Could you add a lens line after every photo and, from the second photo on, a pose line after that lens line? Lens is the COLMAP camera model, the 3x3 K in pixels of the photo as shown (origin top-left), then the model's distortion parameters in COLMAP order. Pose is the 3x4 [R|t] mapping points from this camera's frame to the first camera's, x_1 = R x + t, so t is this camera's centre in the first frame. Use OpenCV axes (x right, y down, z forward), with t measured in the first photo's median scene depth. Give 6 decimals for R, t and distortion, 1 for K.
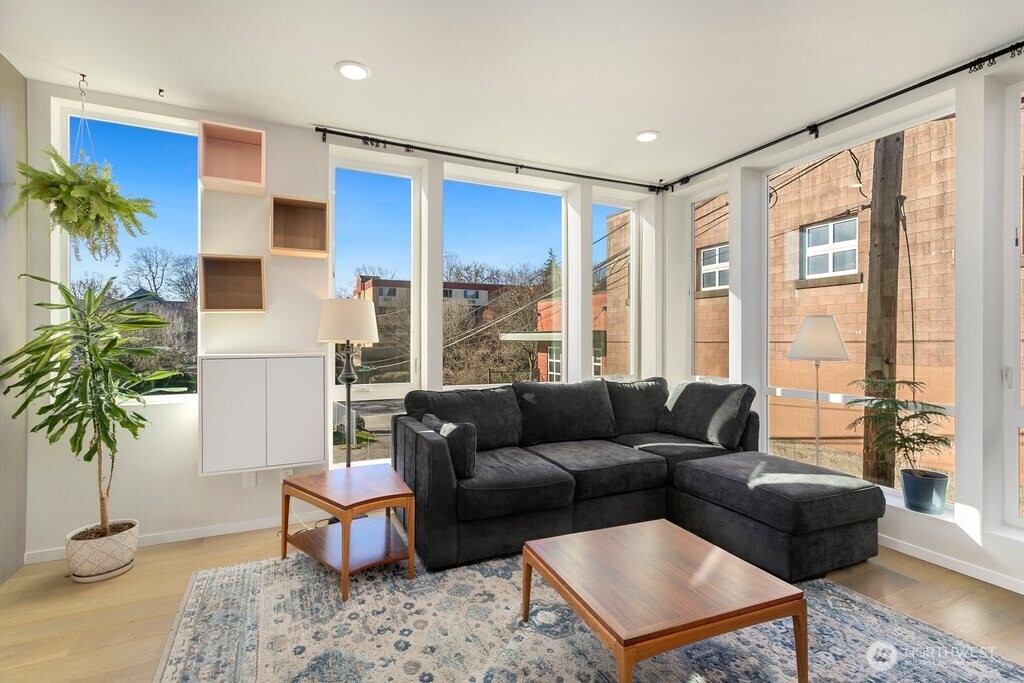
lens RADIAL K [[483.1, 0, 508.2], [0, 483.1, 339.1], [0, 0, 1]] dist [0.002892, 0.000645]
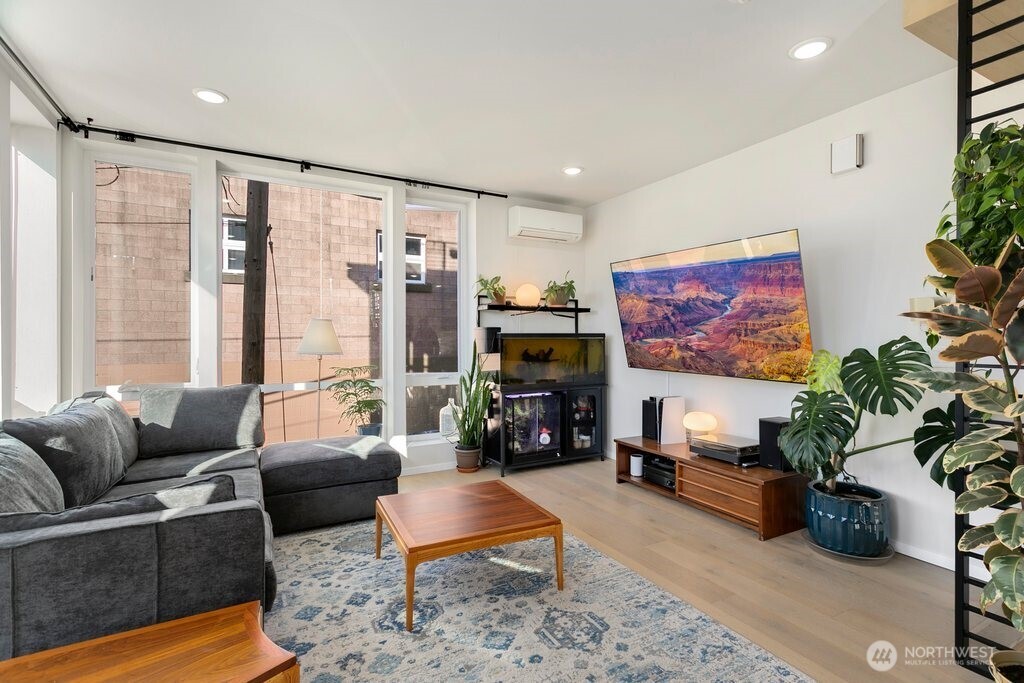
lens RADIAL K [[483.1, 0, 518.6], [0, 483.1, 338.7], [0, 0, 1]] dist [0.002892, 0.000645]
pose [[-0.076483, -0.001743, 0.997069, -0.619765], [0.002149, 0.999996, 0.001913, 0.000078], [-0.997069, 0.002289, -0.076479, 0.562449]]
